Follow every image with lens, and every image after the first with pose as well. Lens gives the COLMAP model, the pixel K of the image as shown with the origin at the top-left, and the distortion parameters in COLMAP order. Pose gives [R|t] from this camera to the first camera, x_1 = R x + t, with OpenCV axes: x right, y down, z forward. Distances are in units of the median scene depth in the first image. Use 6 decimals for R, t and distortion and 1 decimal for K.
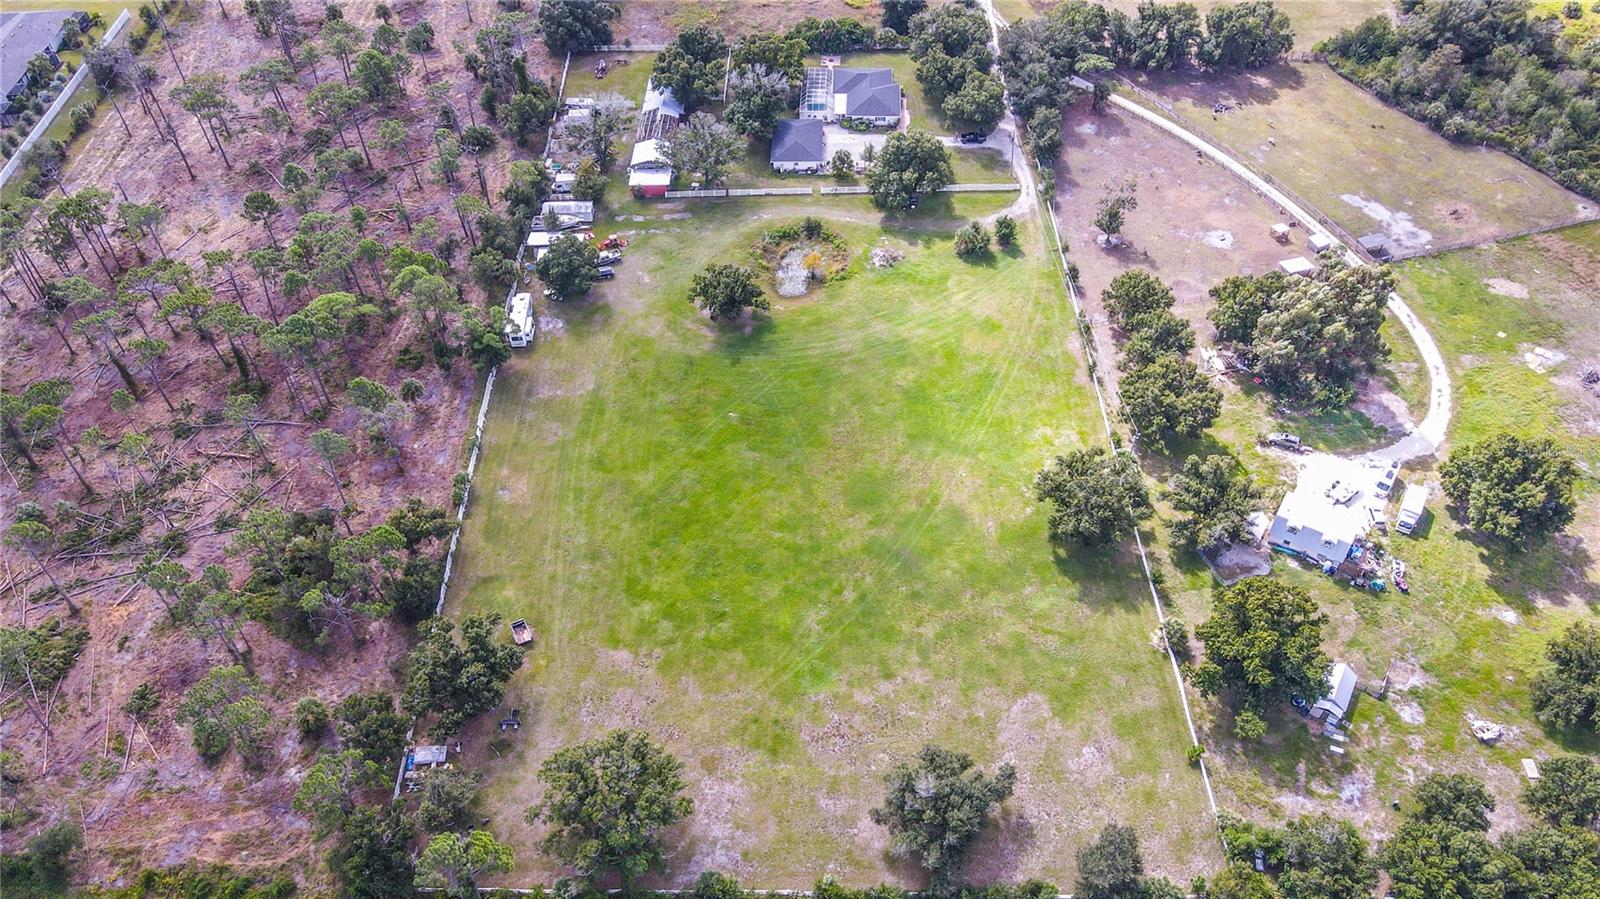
lens RADIAL K [[1185.9, 0, 801.6], [0, 1185.9, 460.8], [0, 0, 1]] dist [-0.001598, 0.031800]
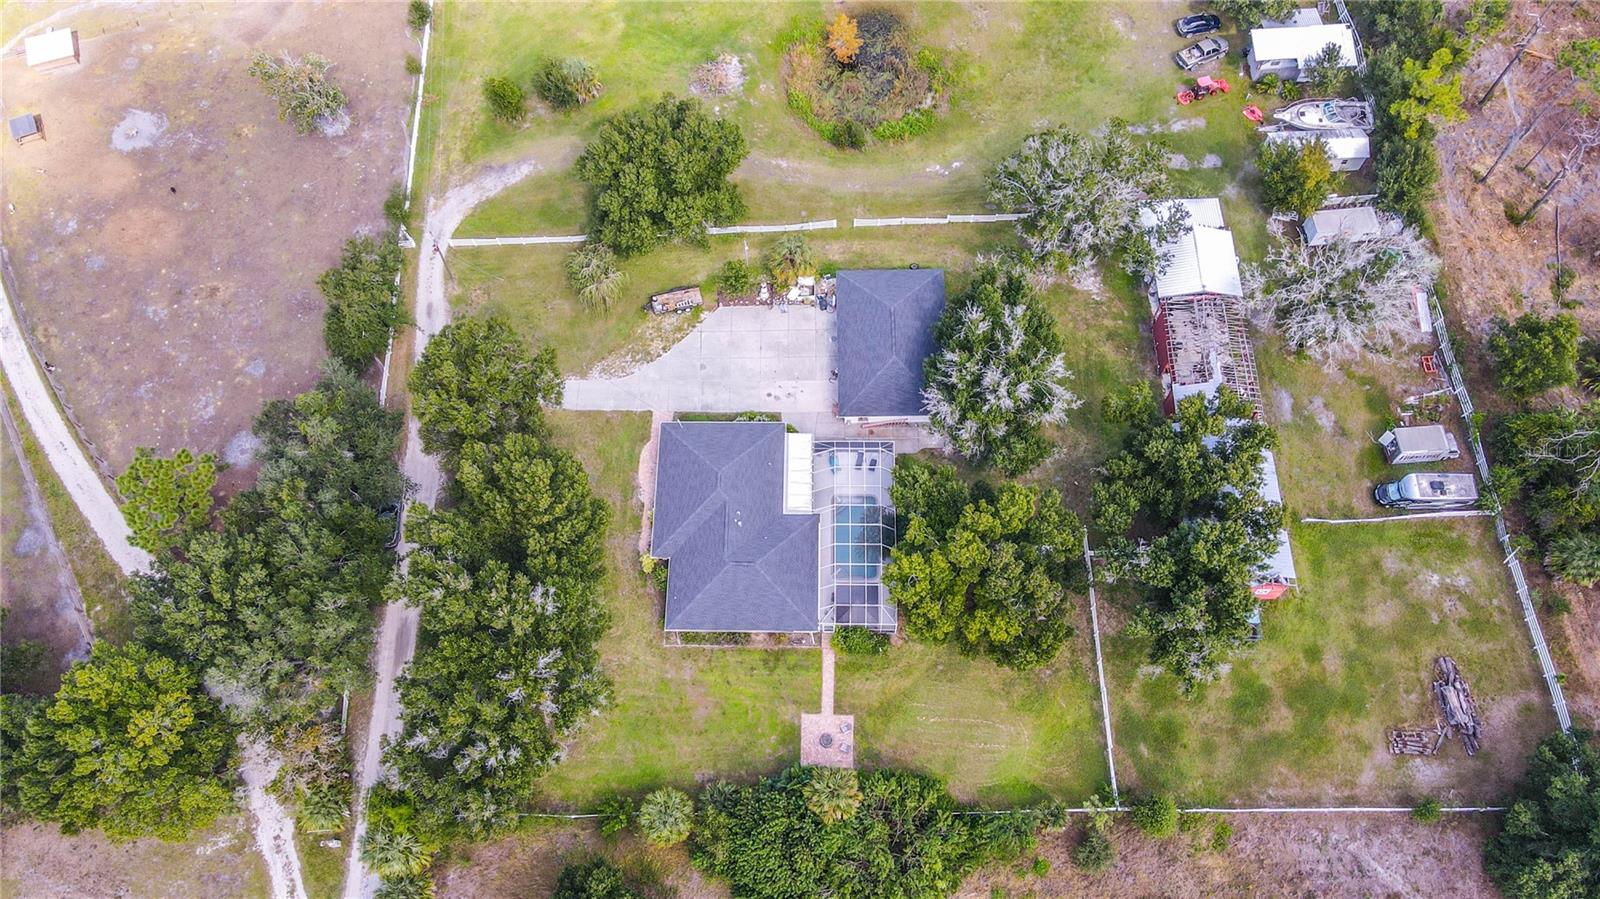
lens RADIAL K [[1185.9, 0, 797.5], [0, 1185.9, 458.0], [0, 0, 1]] dist [-0.001598, 0.031800]
pose [[-0.998558, 0.044086, 0.030625, 0.021233], [0.011396, -0.383415, 0.923506, -0.734602], [0.052456, 0.922523, 0.382360, 0.891929]]
